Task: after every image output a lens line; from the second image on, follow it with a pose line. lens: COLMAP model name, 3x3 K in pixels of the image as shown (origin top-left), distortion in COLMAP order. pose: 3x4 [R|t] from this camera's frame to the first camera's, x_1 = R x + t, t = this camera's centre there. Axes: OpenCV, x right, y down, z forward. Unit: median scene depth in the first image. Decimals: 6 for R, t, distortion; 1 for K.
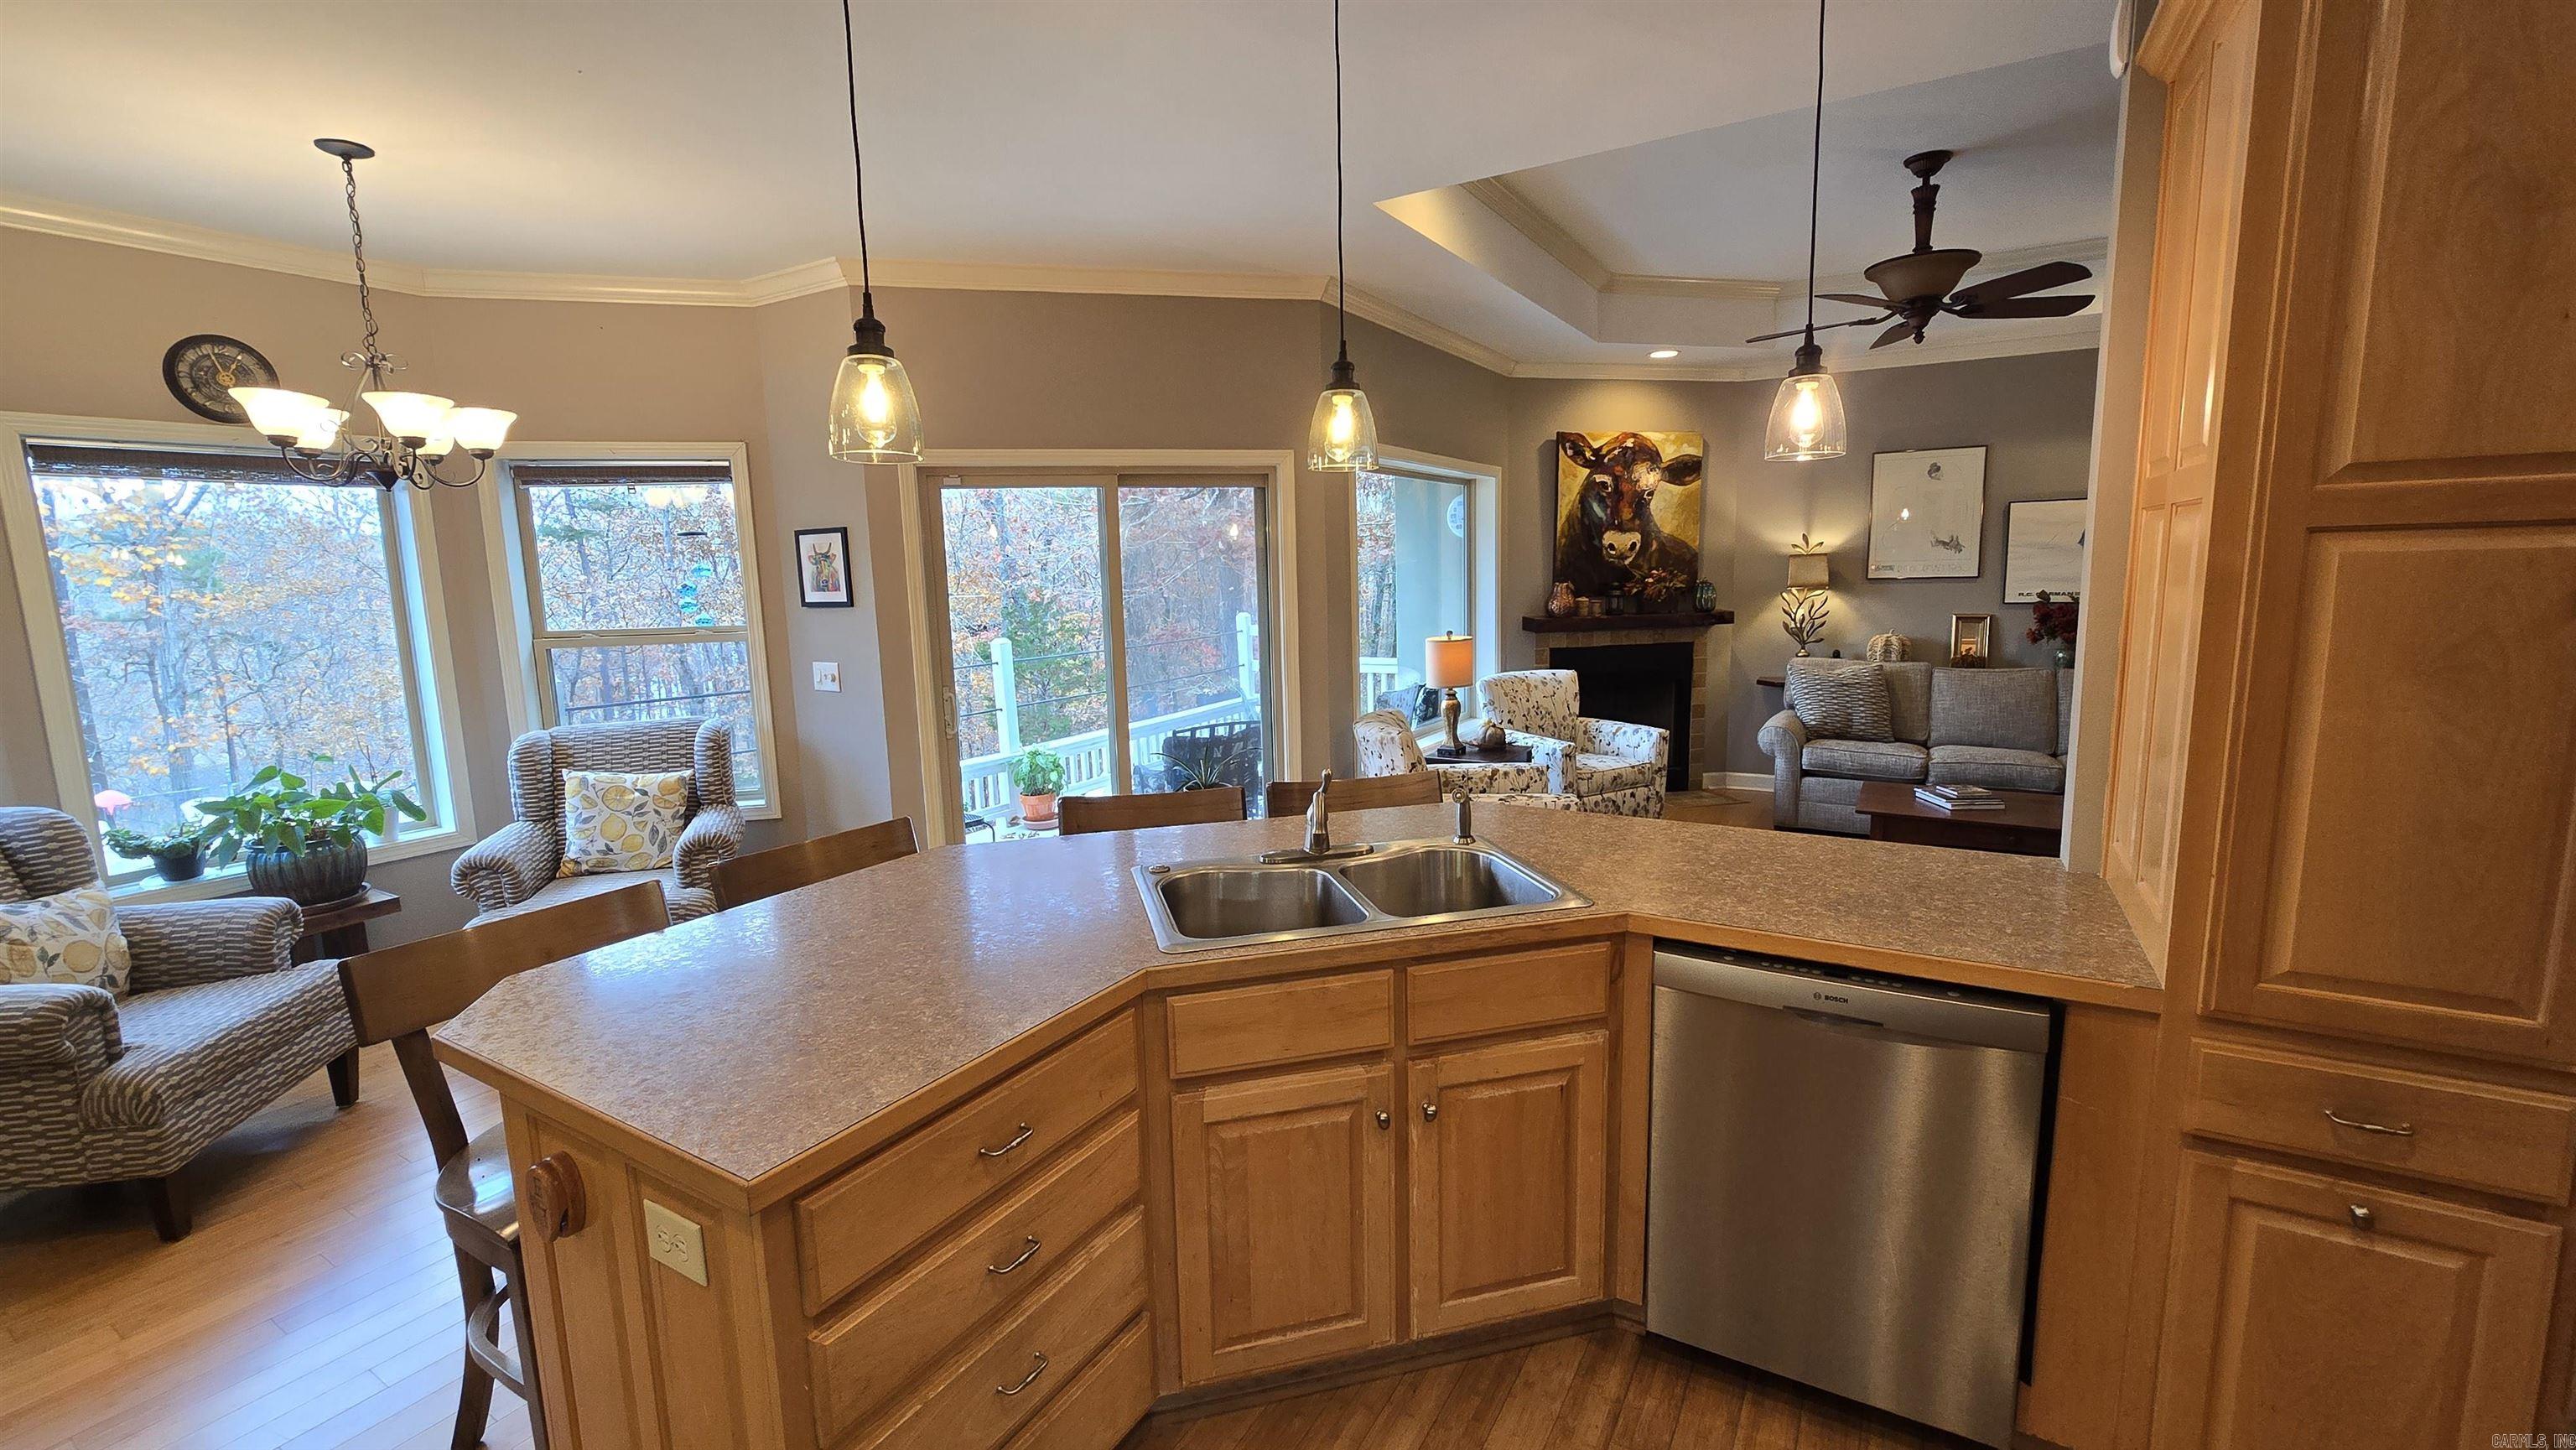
lens RADIAL K [[1050.8, 0, 1282.9], [0, 1050.8, 718.4], [0, 0, 1]] dist [-0.005549, 0.000725]
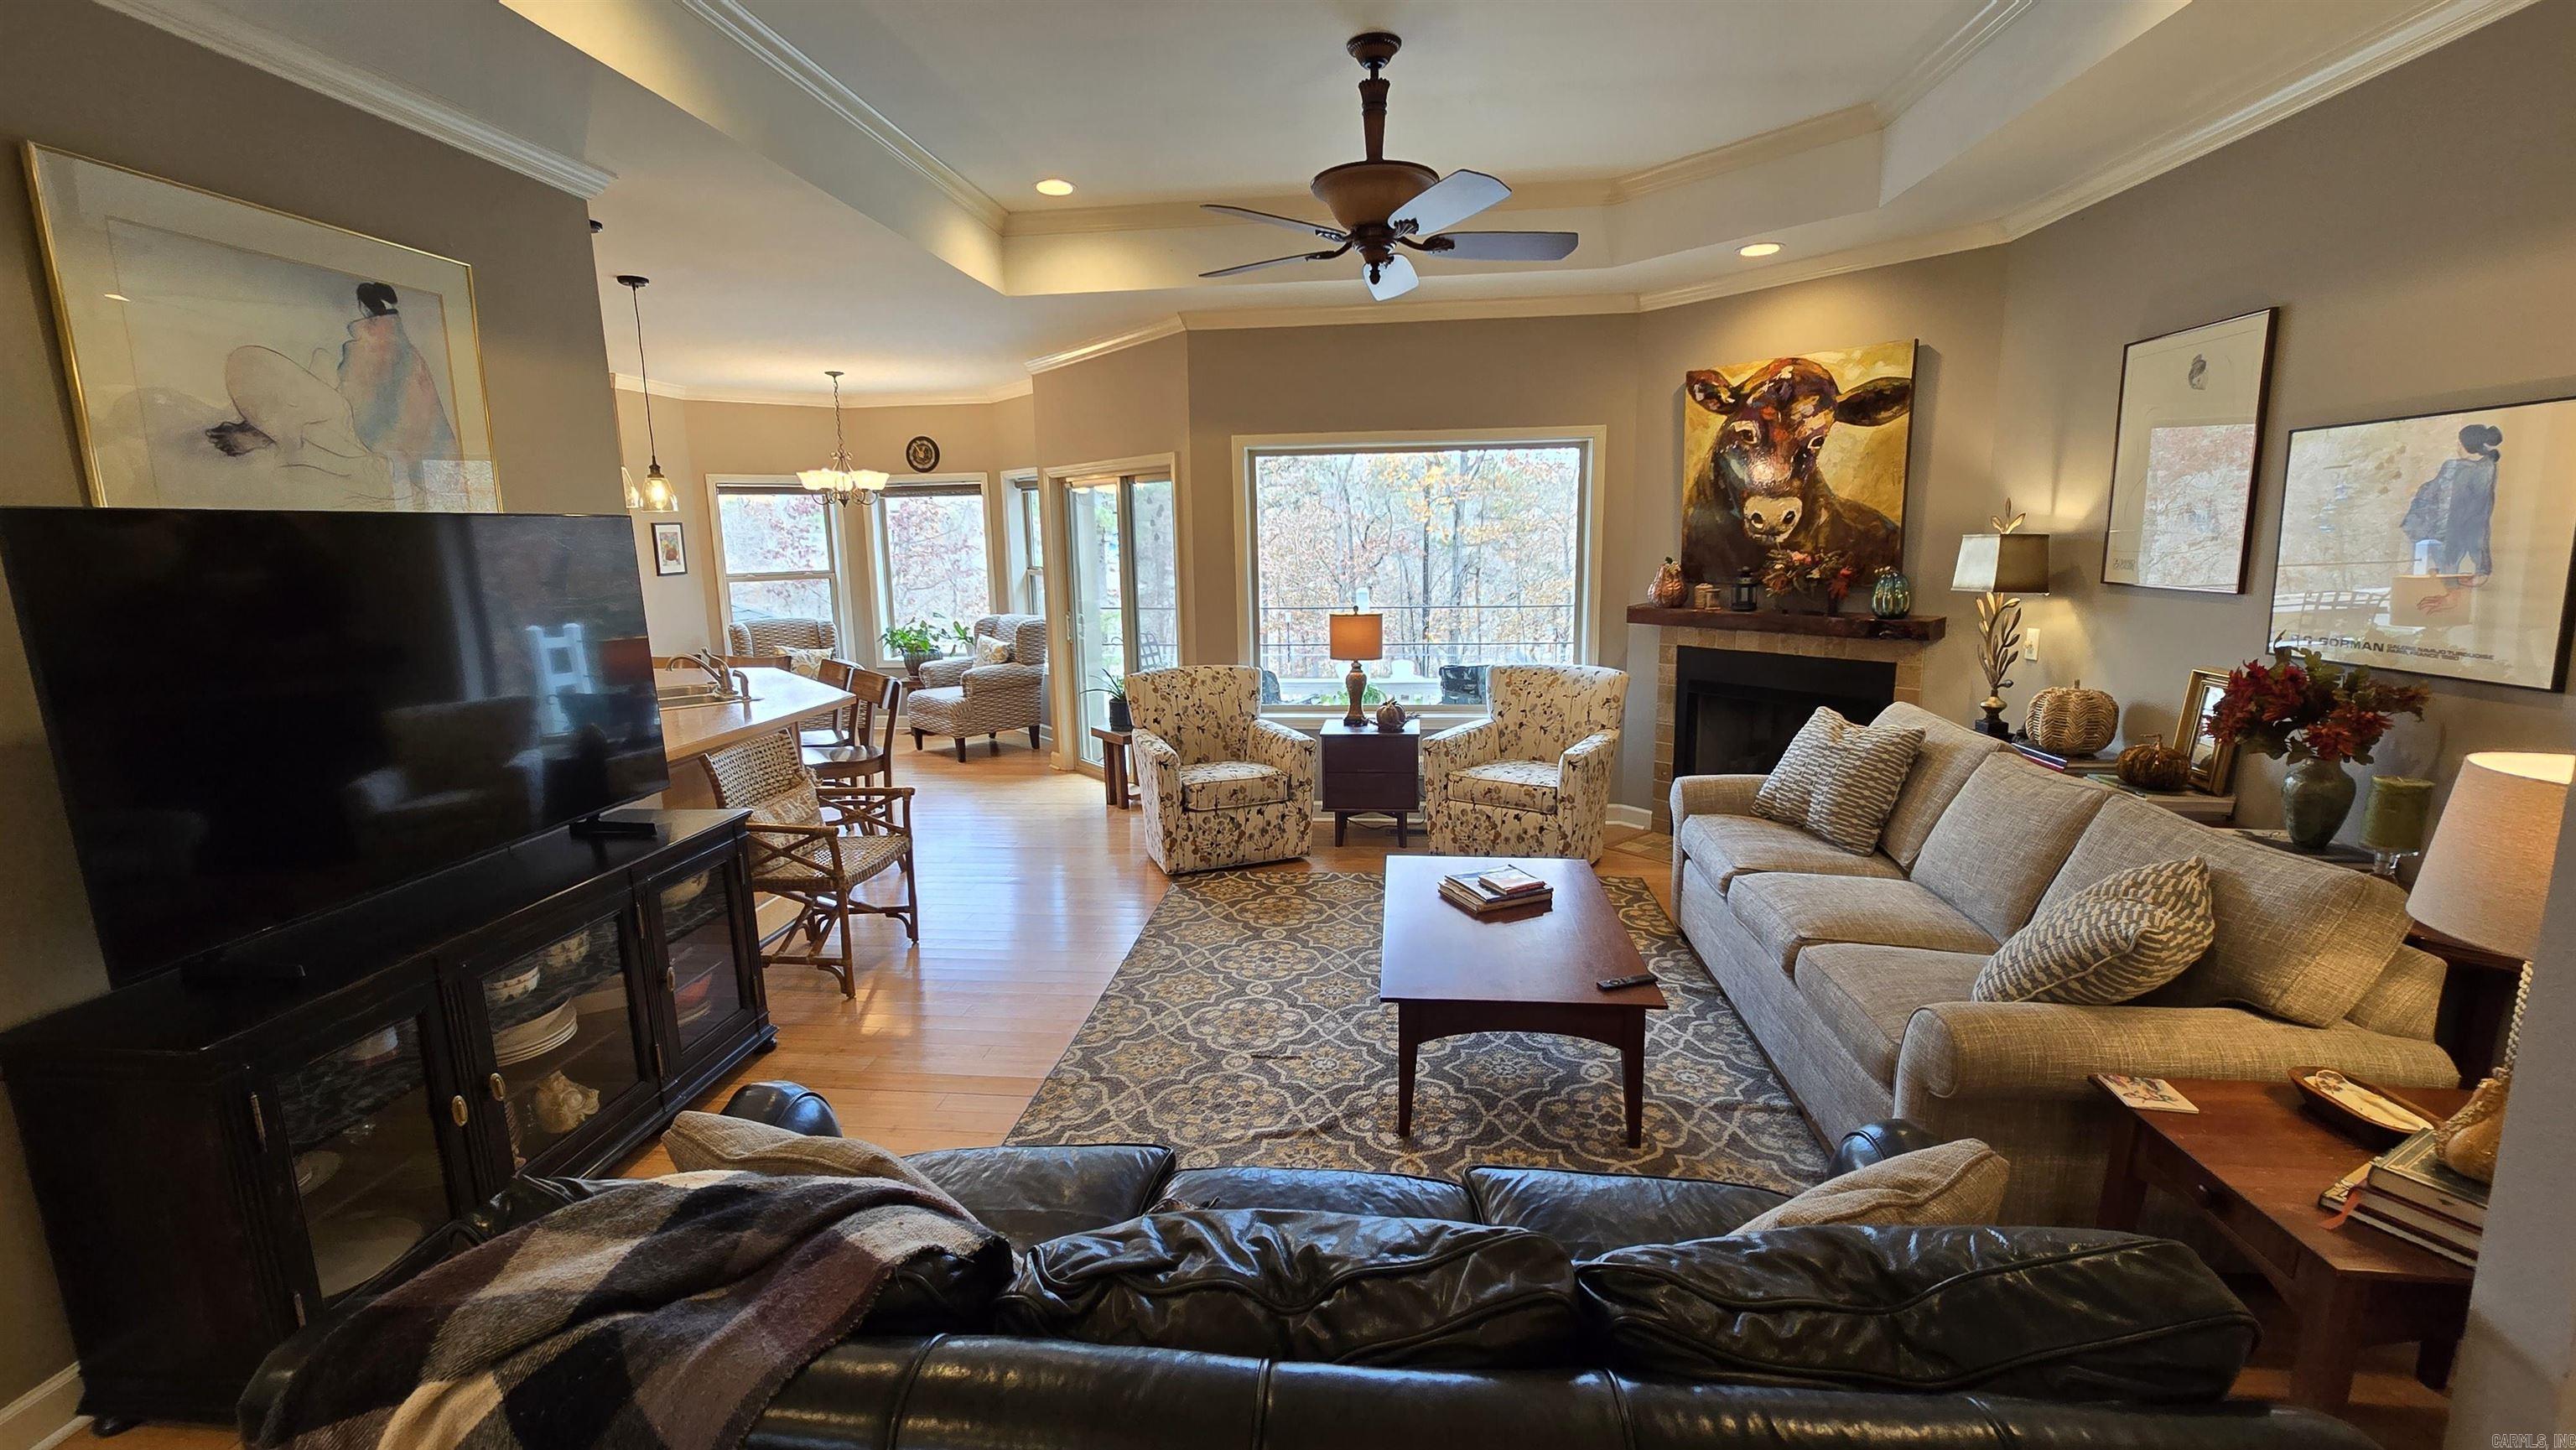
lens RADIAL K [[1050.8, 0, 1288.0], [0, 1050.8, 714.7], [0, 0, 1]] dist [-0.005549, 0.000725]
pose [[0.430388, 0.173439, -0.885825, 1.302594], [-0.123213, 0.983469, 0.132693, -0.130145], [0.894195, 0.052035, 0.444643, 0.590276]]
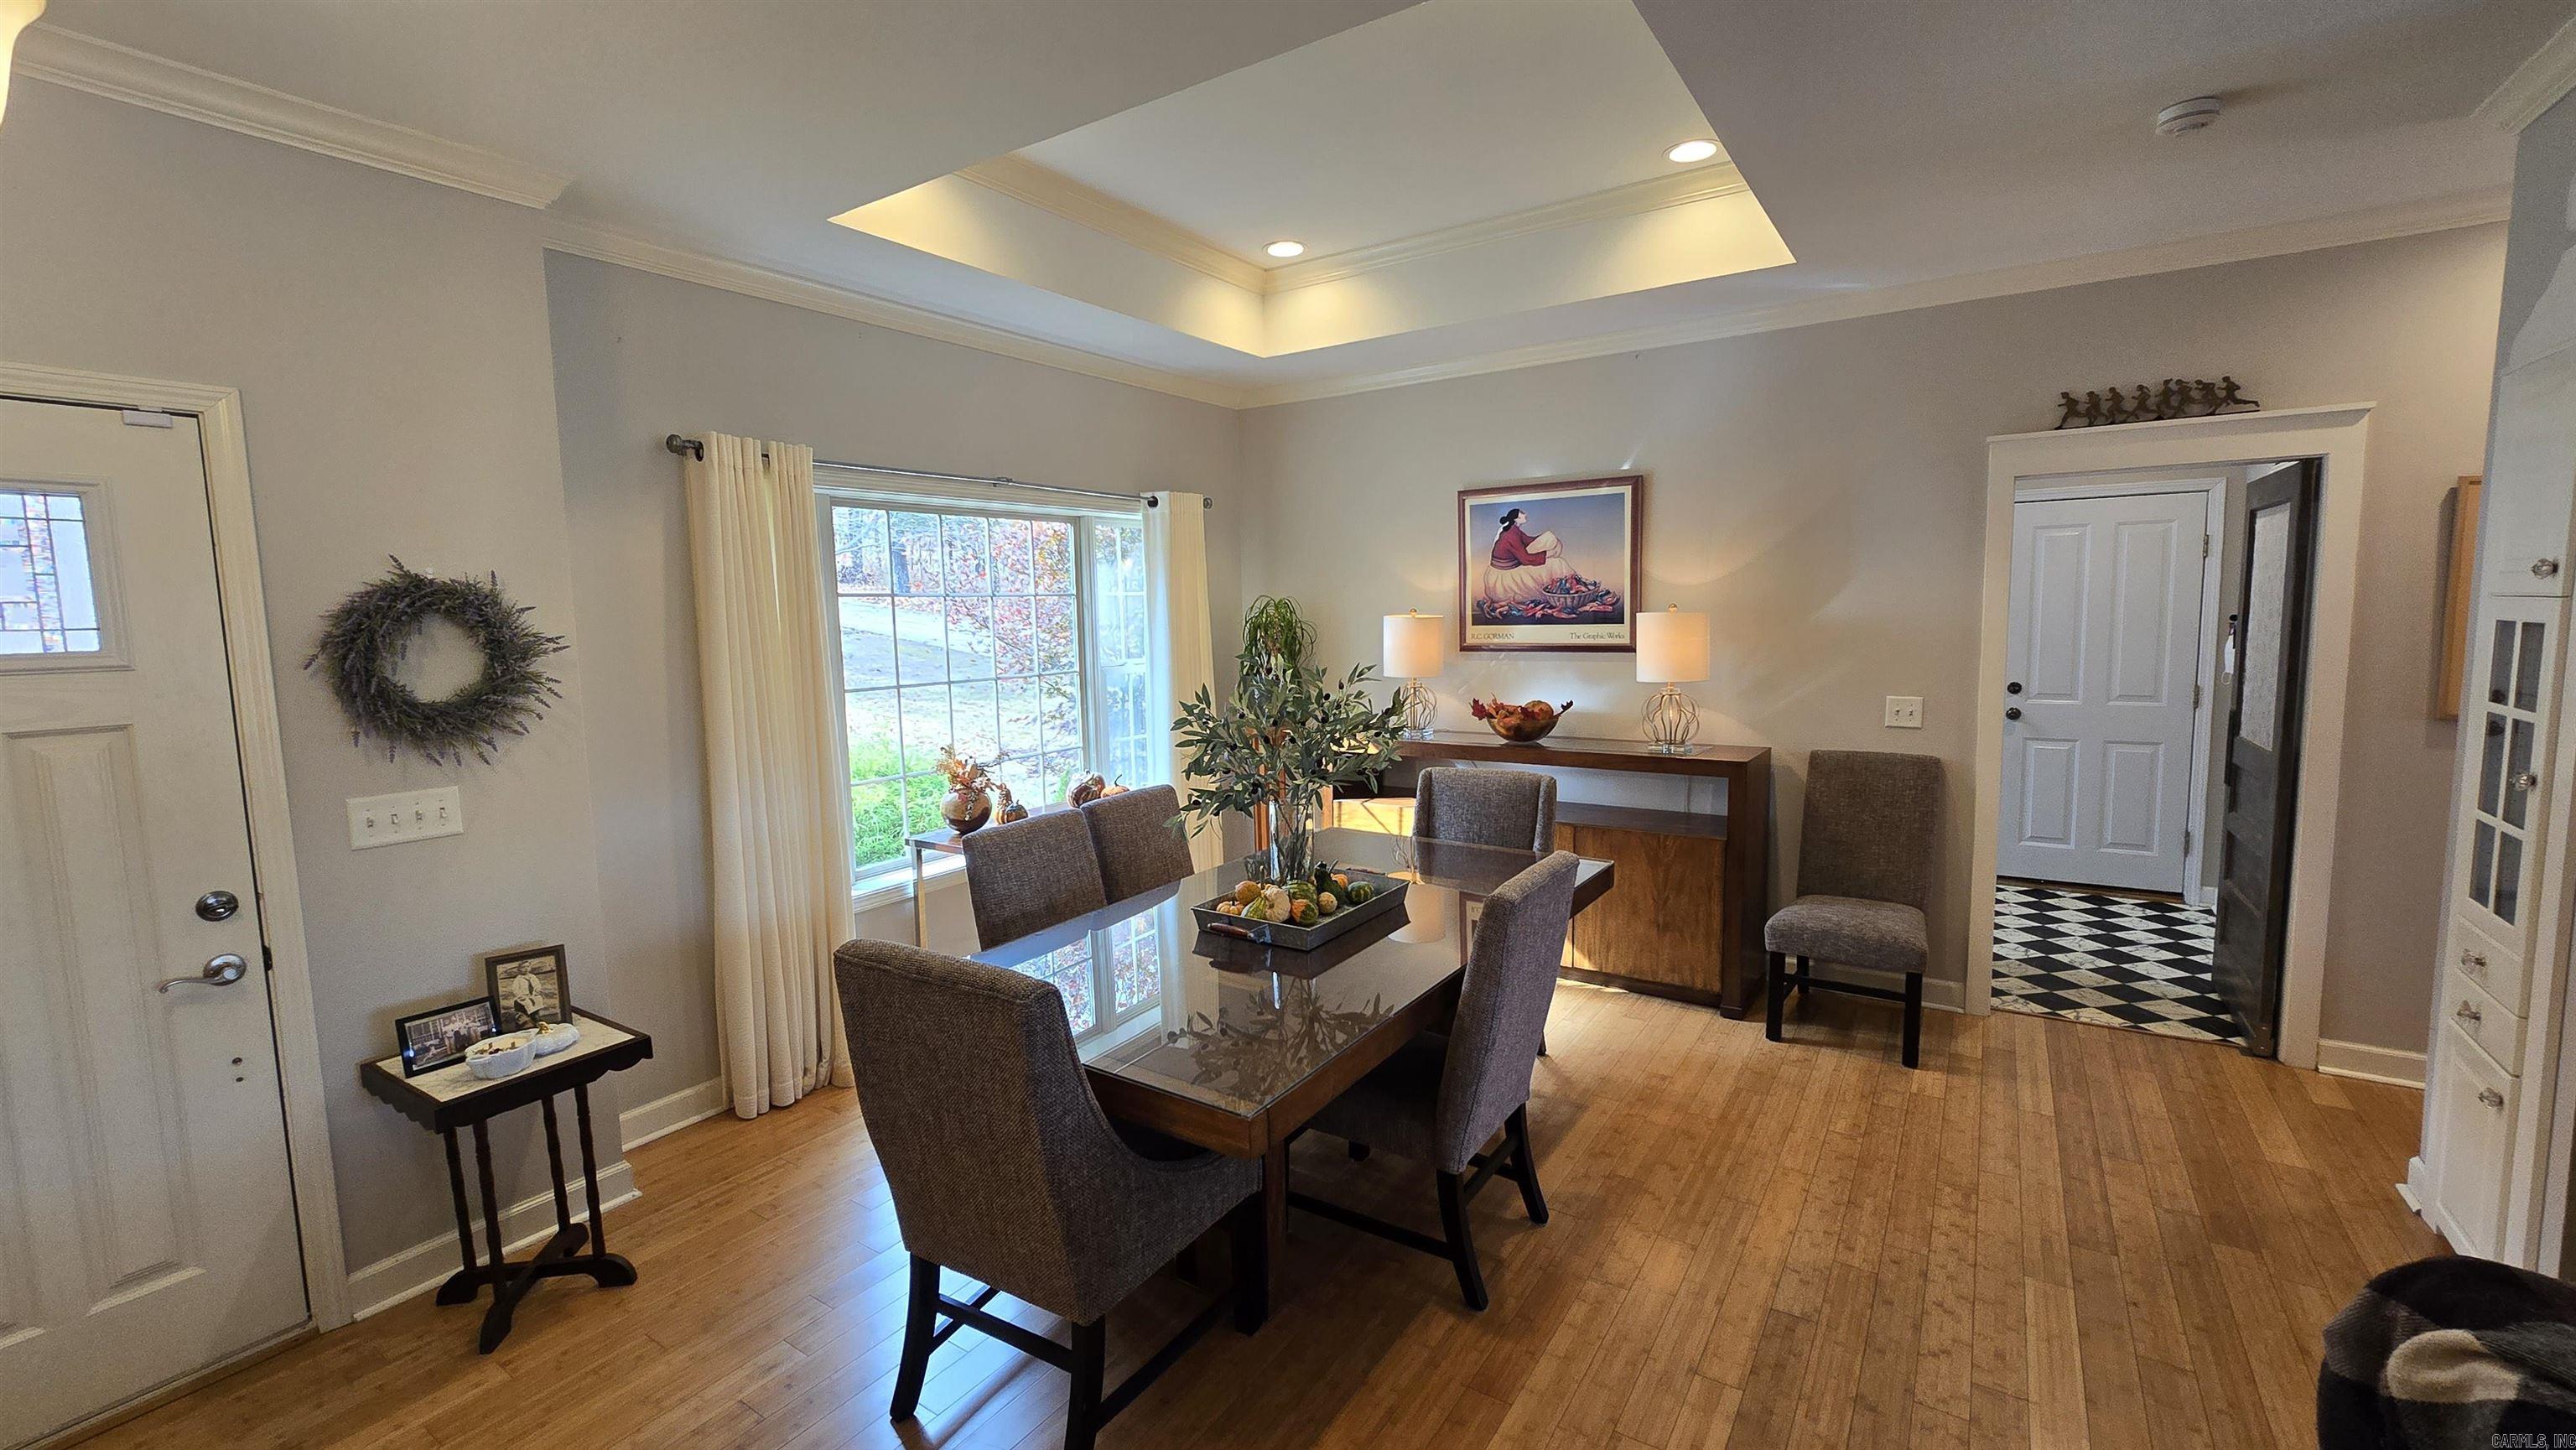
lens RADIAL K [[1050.8, 0, 1295.8], [0, 1050.8, 722.0], [0, 0, 1]] dist [-0.005549, 0.000725]
pose [[-0.997860, 0.046242, 0.046236, 1.307462], [0.056337, 0.966915, 0.248798, -0.151521], [-0.033202, 0.250871, -0.967451, 0.733650]]
